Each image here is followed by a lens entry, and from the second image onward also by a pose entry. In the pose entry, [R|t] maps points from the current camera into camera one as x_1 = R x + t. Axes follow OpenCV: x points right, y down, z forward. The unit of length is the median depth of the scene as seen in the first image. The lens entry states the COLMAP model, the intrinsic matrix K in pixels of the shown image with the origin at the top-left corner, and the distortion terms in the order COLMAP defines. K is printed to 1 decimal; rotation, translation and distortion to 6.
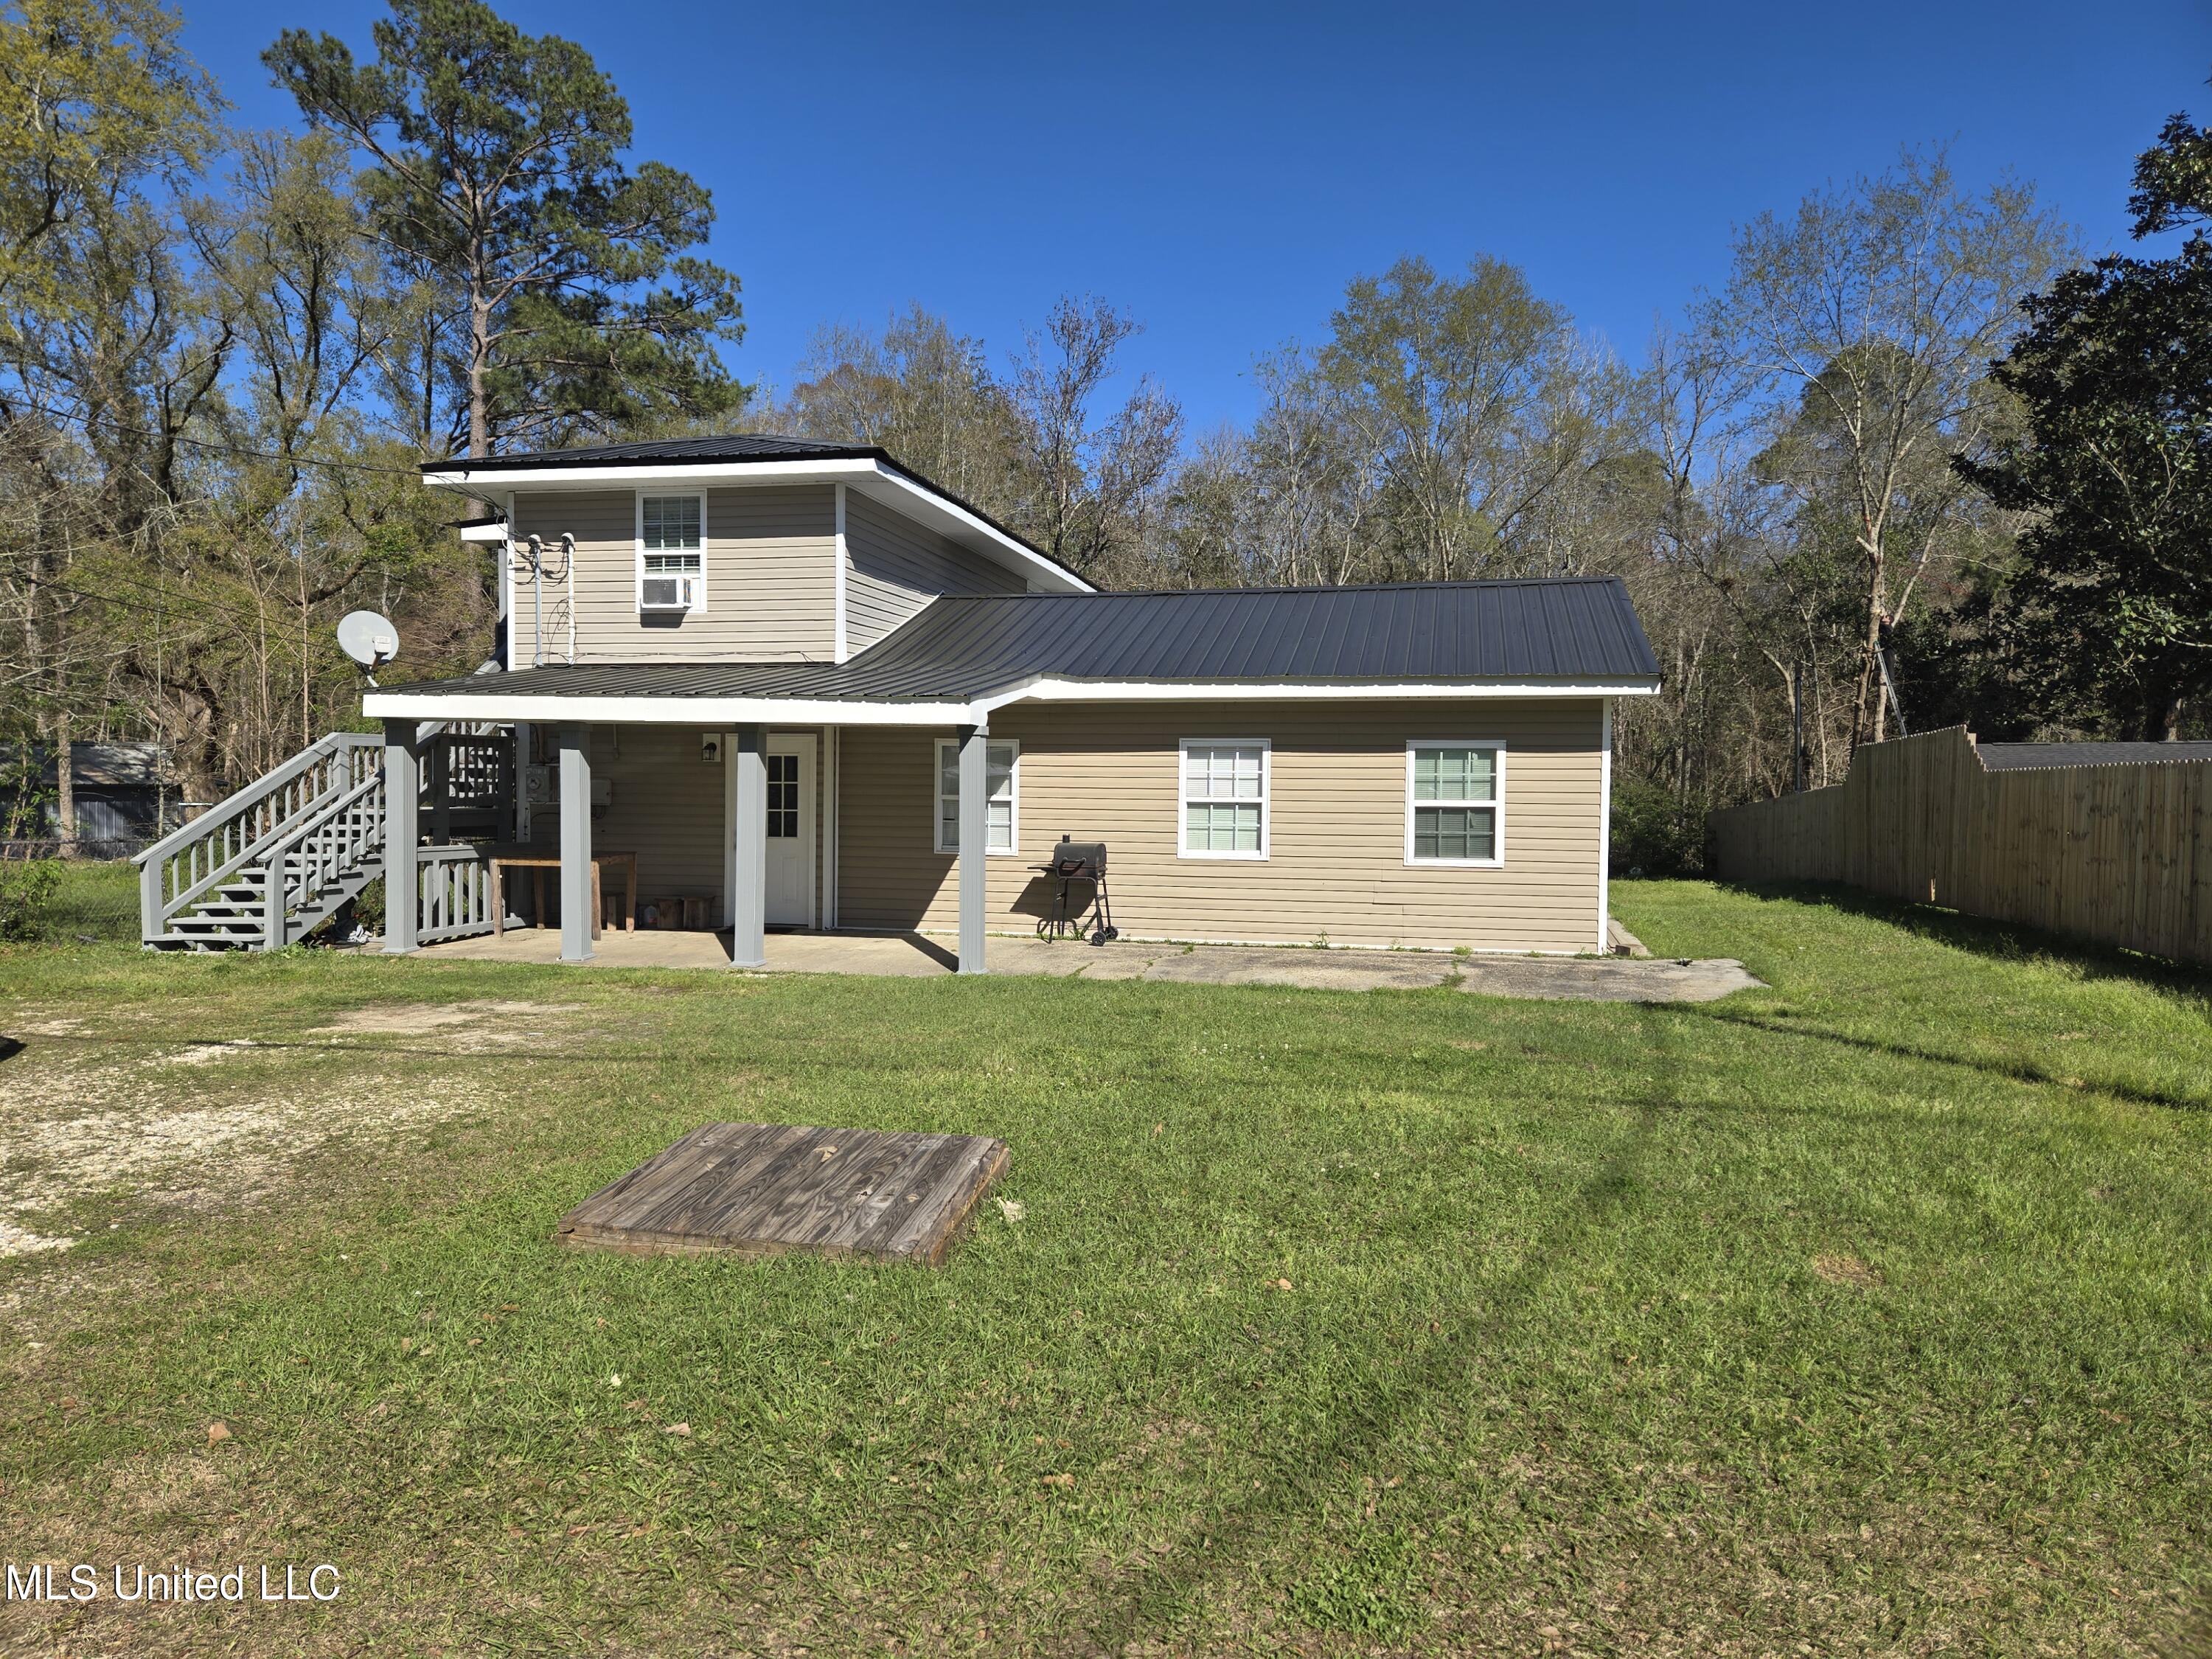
lens RADIAL K [[1484.3, 0, 1111.8], [0, 1484.3, 832.0], [0, 0, 1]] dist [0.057699, -0.036613]
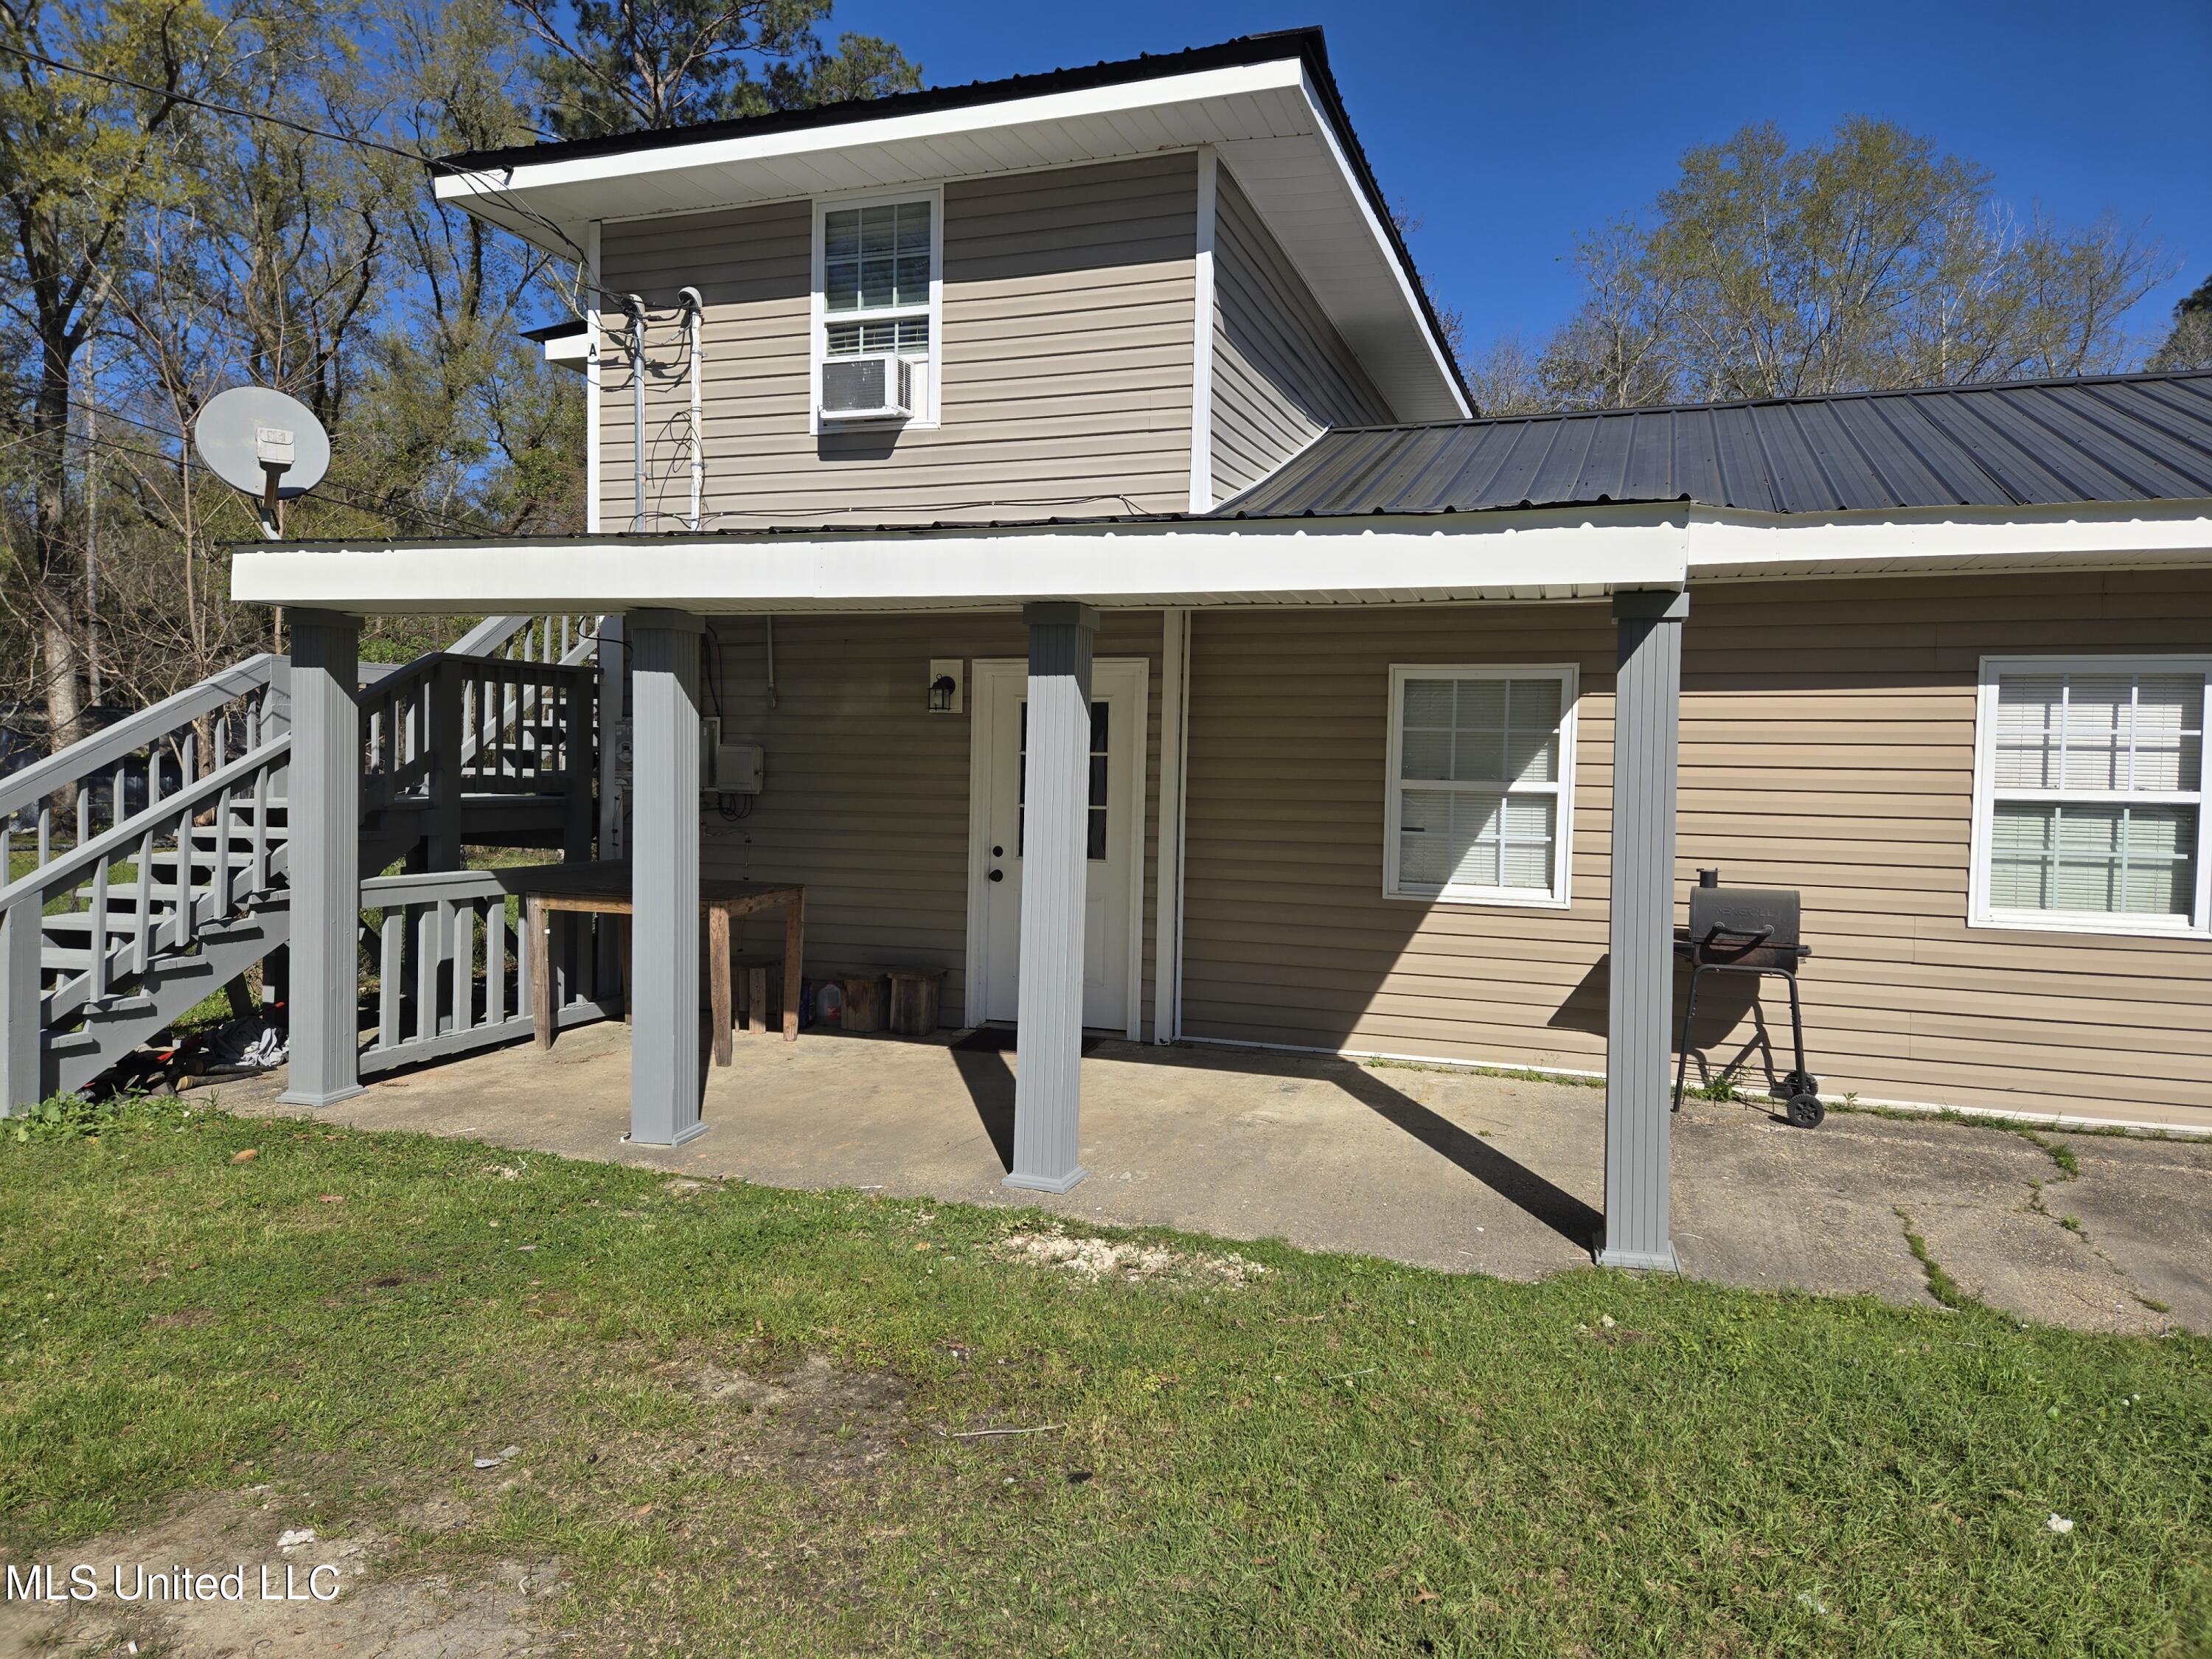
lens RADIAL K [[1484.3, 0, 1104.4], [0, 1484.3, 818.2], [0, 0, 1]] dist [0.057699, -0.036613]
pose [[0.991838, 0.012468, -0.126897, -0.148007], [-0.012391, 0.999922, 0.001401, -0.011691], [0.126905, 0.000183, 0.991915, 0.494827]]
